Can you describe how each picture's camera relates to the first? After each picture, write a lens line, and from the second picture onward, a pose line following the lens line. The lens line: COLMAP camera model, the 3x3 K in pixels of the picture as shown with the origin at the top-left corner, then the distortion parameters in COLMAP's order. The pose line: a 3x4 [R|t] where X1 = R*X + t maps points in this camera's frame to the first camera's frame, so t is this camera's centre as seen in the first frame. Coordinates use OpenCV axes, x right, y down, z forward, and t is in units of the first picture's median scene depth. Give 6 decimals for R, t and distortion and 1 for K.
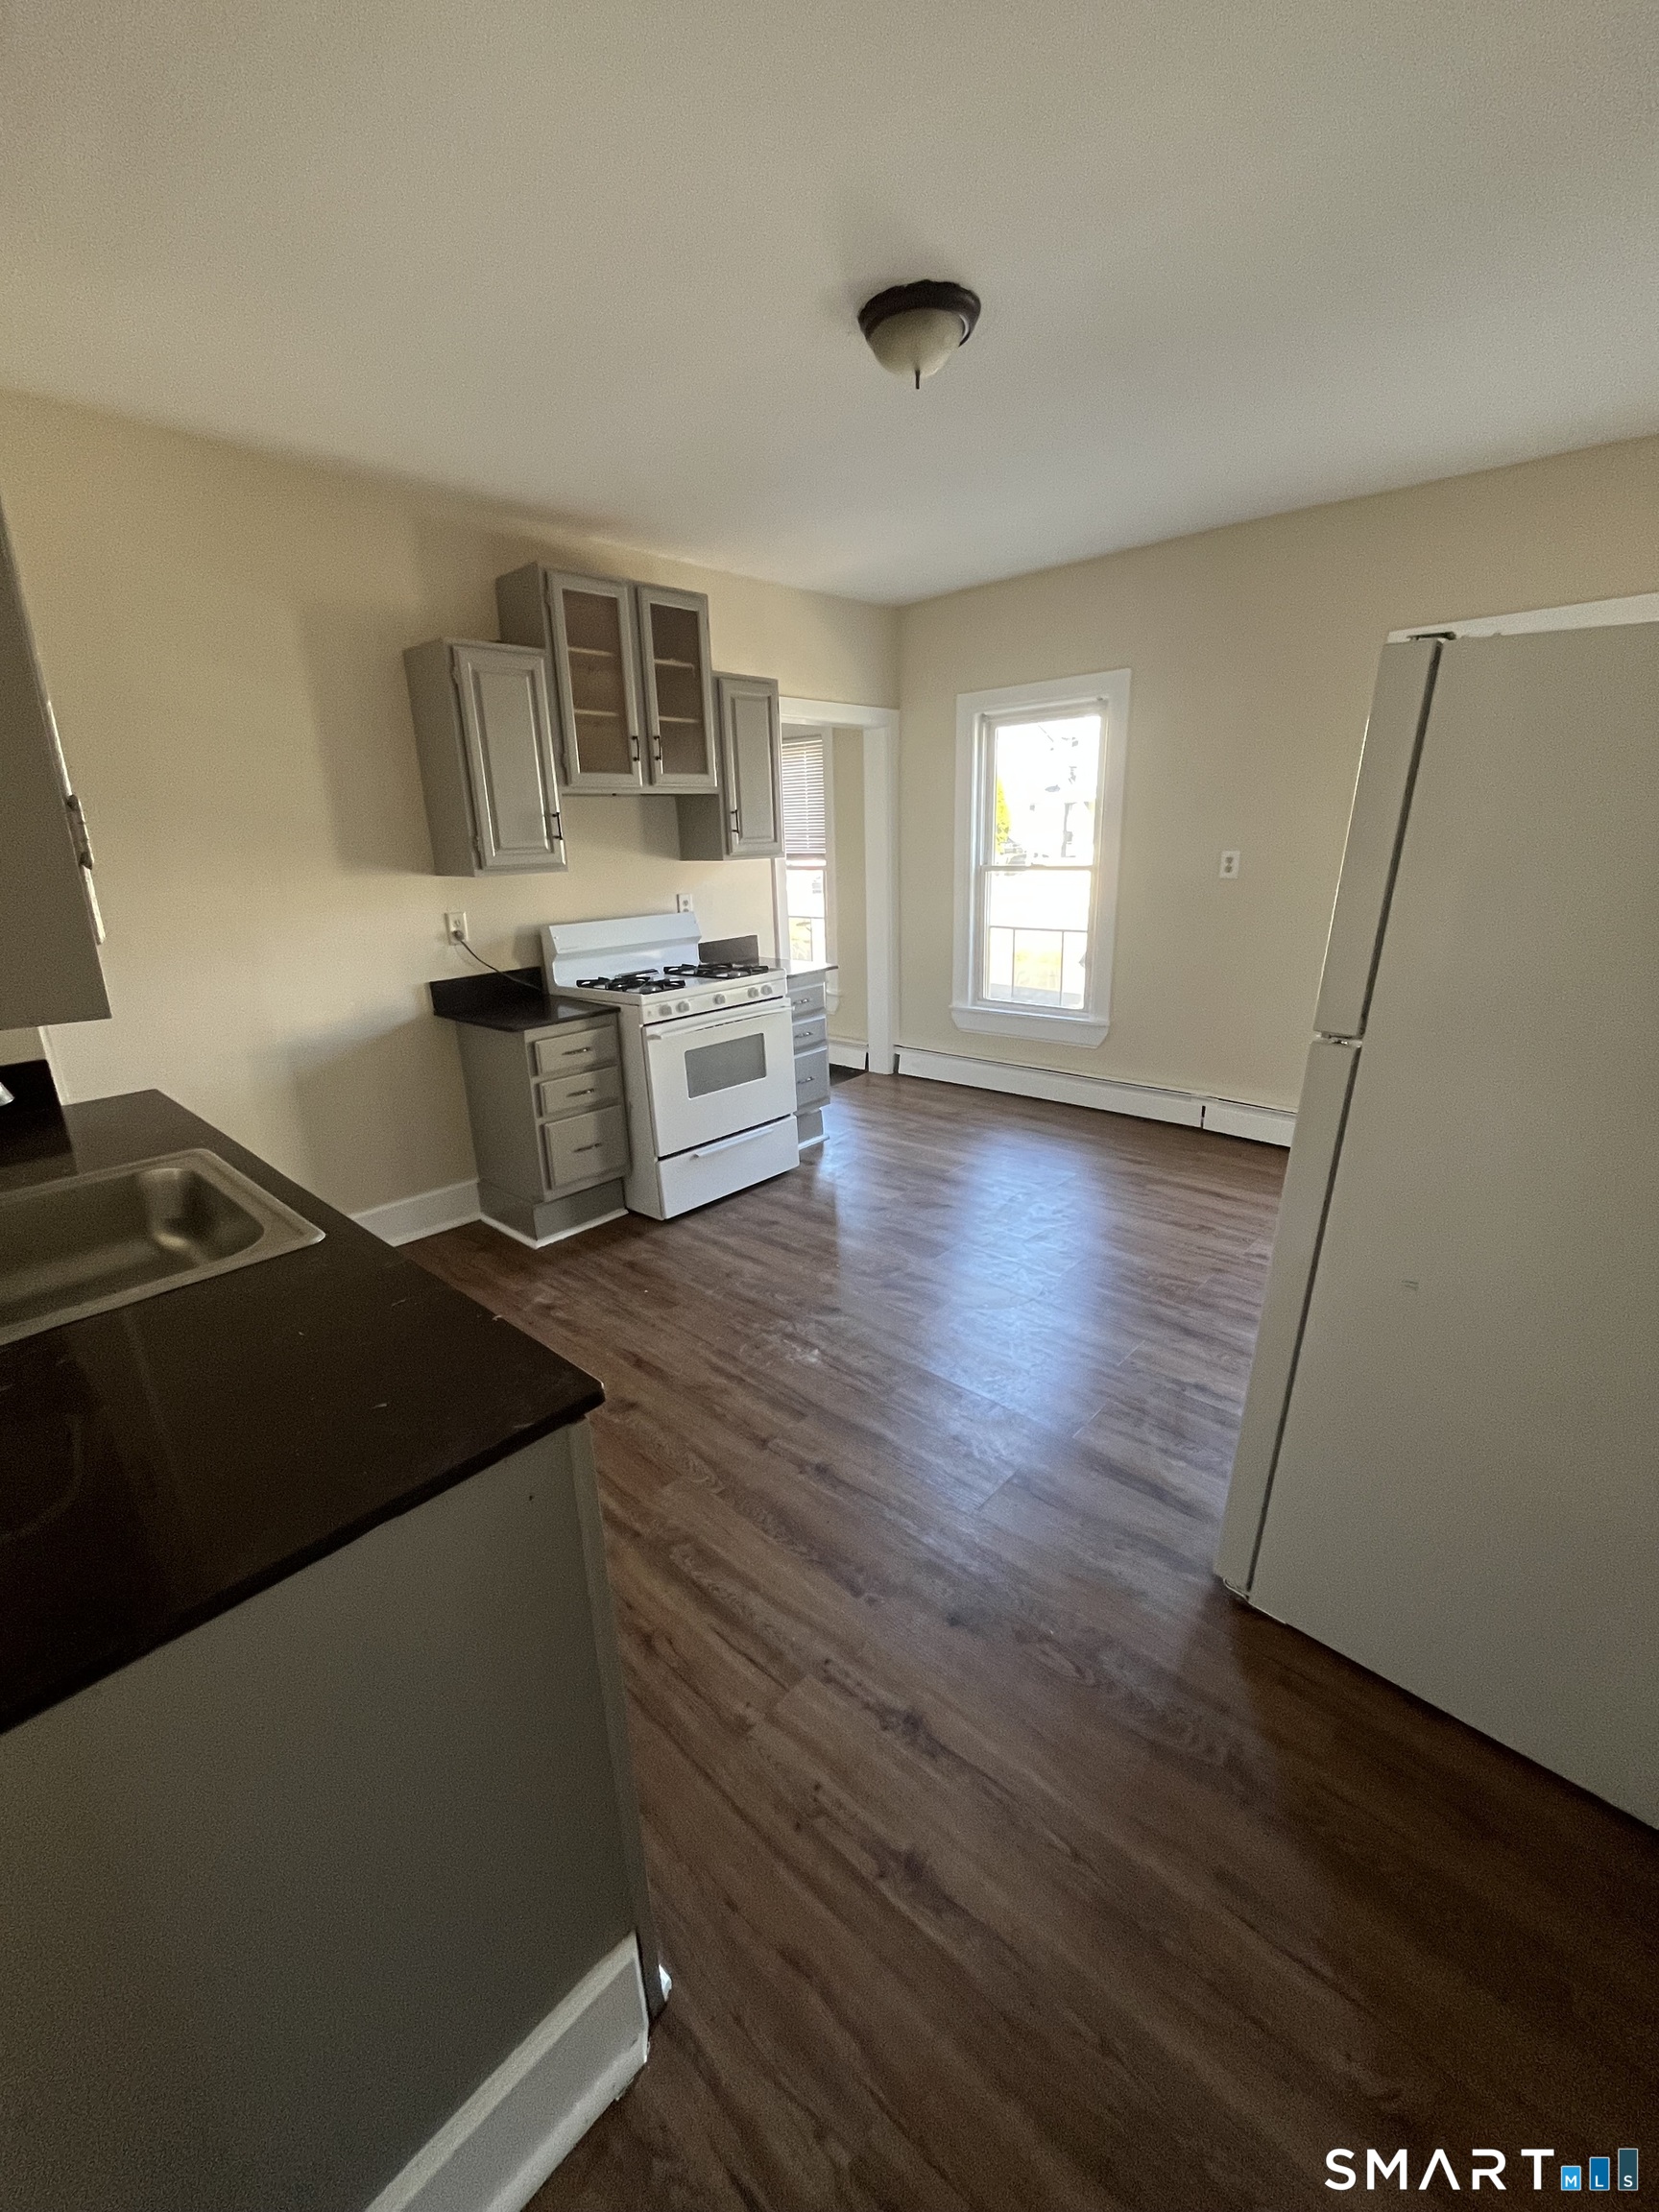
lens RADIAL K [[891.7, 0, 836.8], [0, 891.7, 1106.9], [0, 0, 1]] dist [-0.003658, 0.000018]
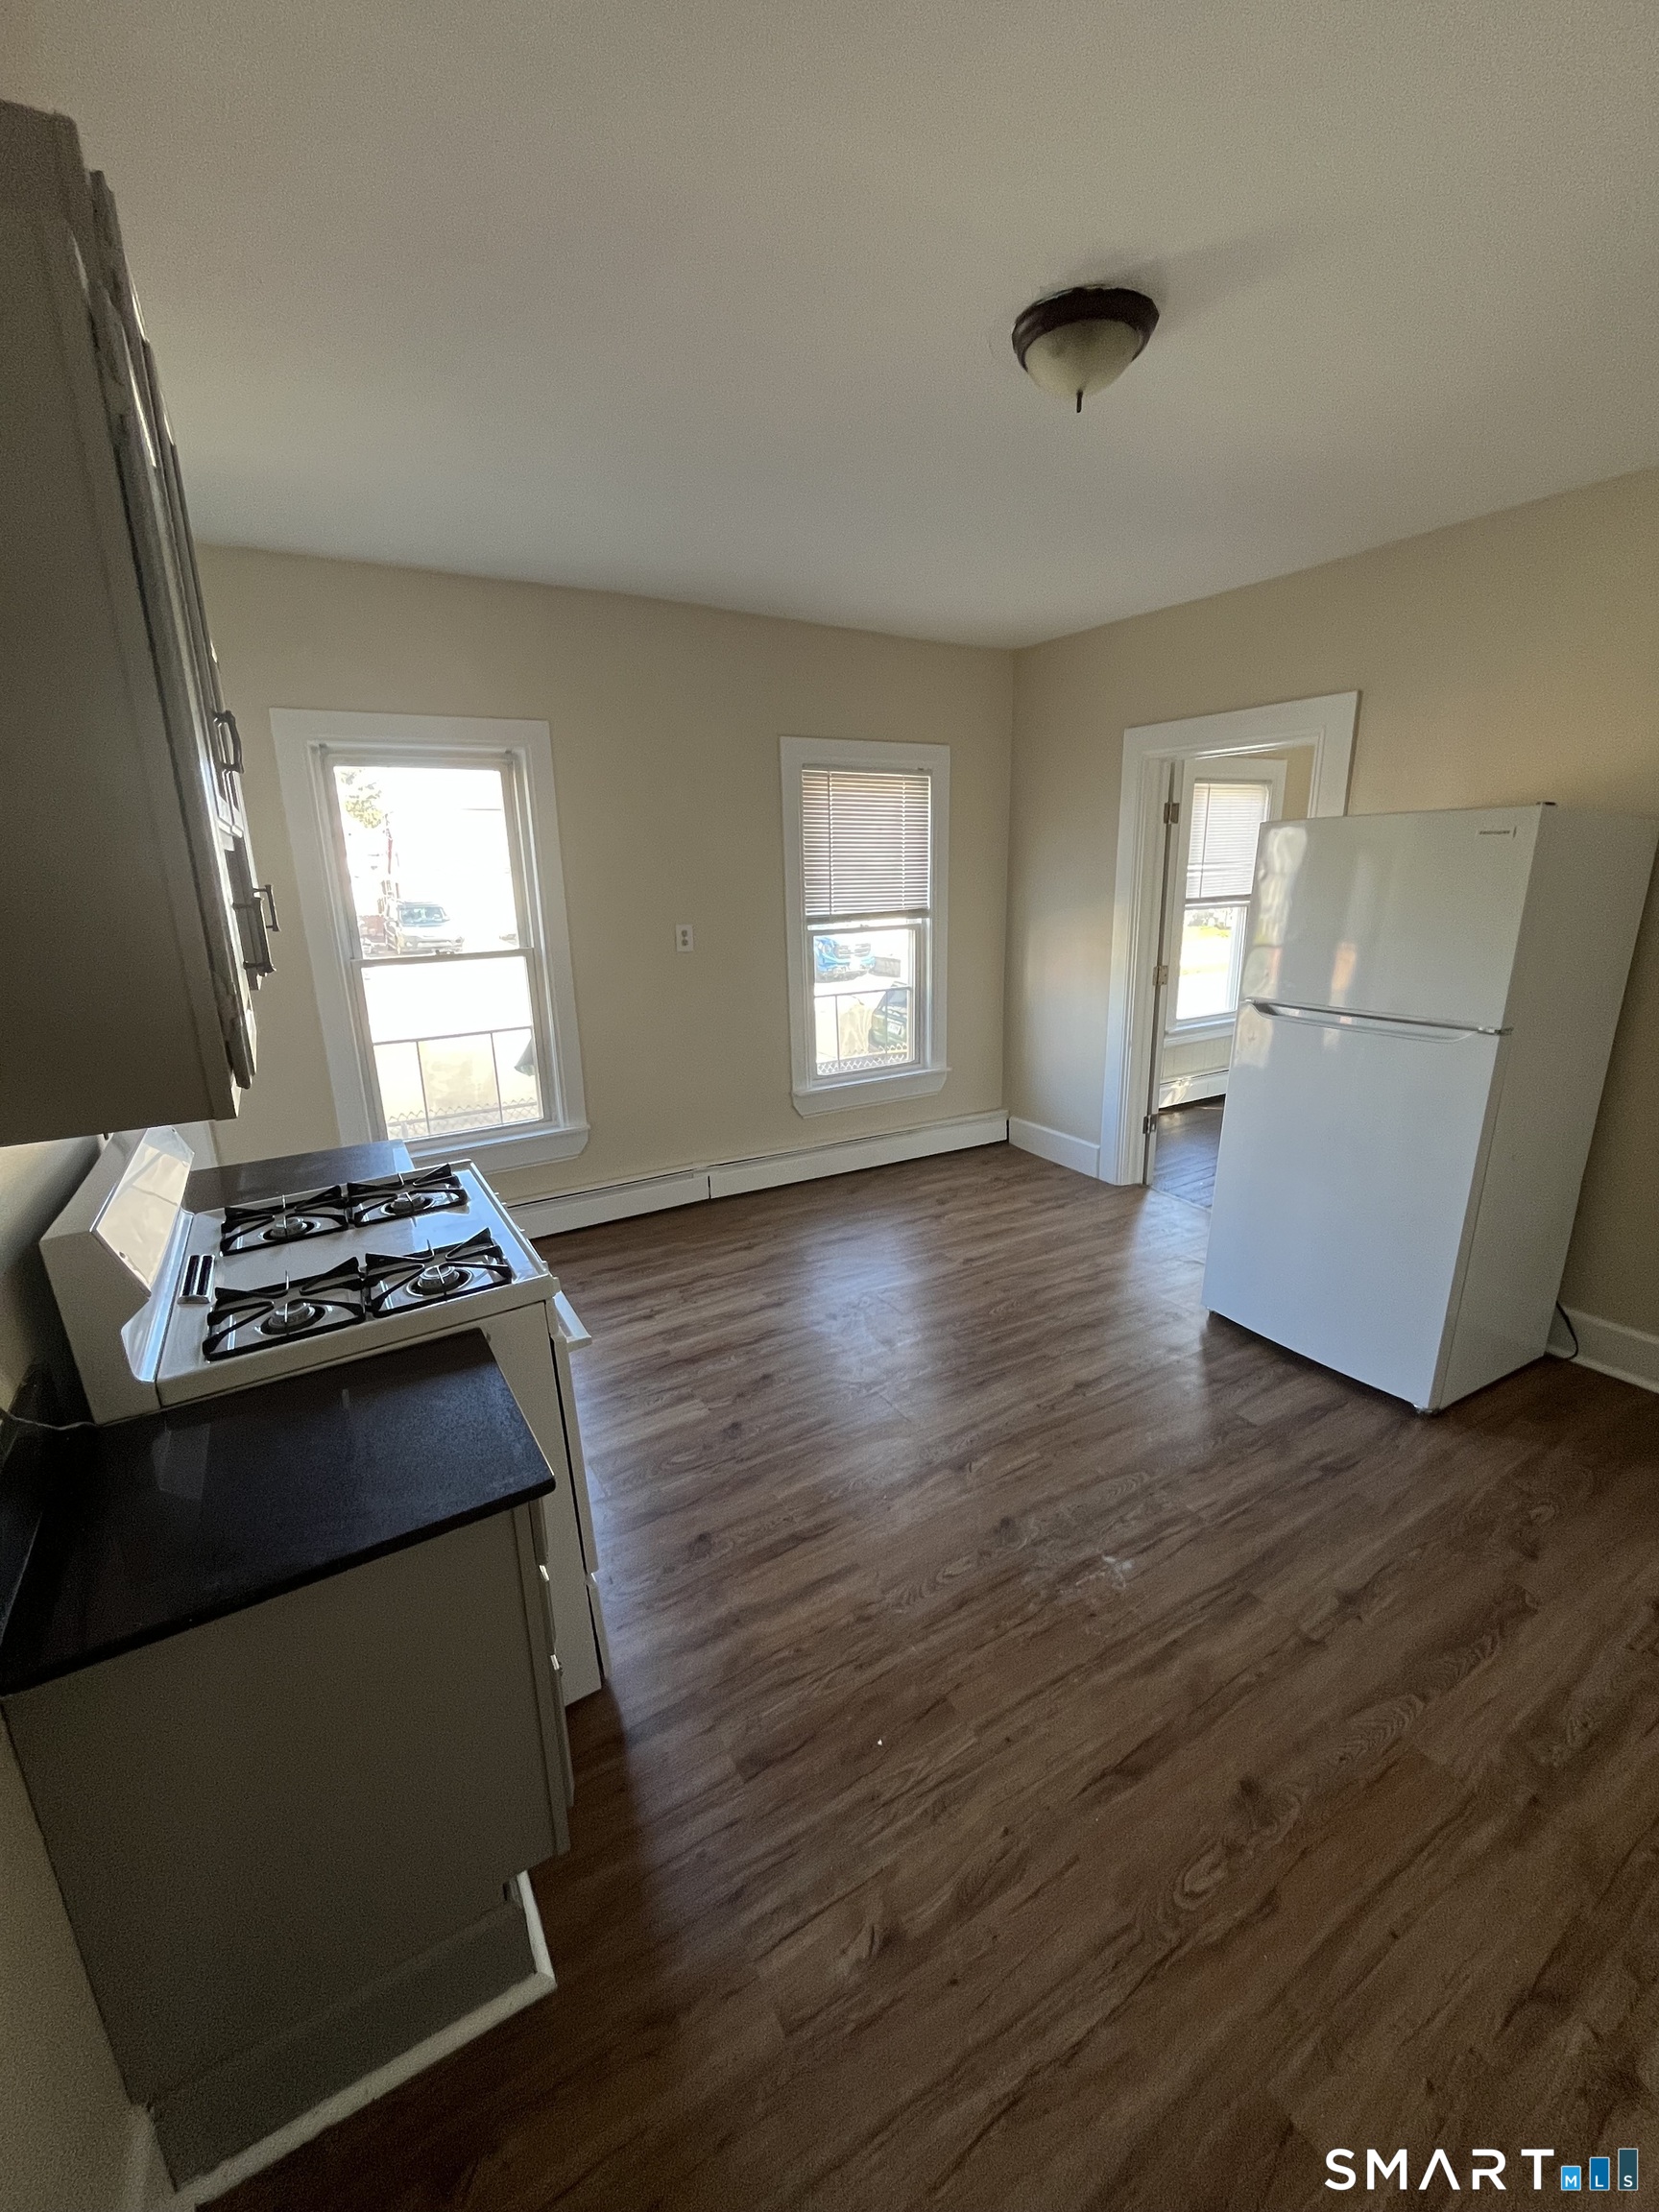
lens RADIAL K [[891.7, 0, 821.7], [0, 891.7, 1095.6], [0, 0, 1]] dist [-0.003658, 0.000018]
pose [[0.298314, -0.217537, 0.929347, -0.636408], [0.288558, 0.948673, 0.129436, -0.250845], [-0.909804, 0.229558, 0.345775, 0.732977]]
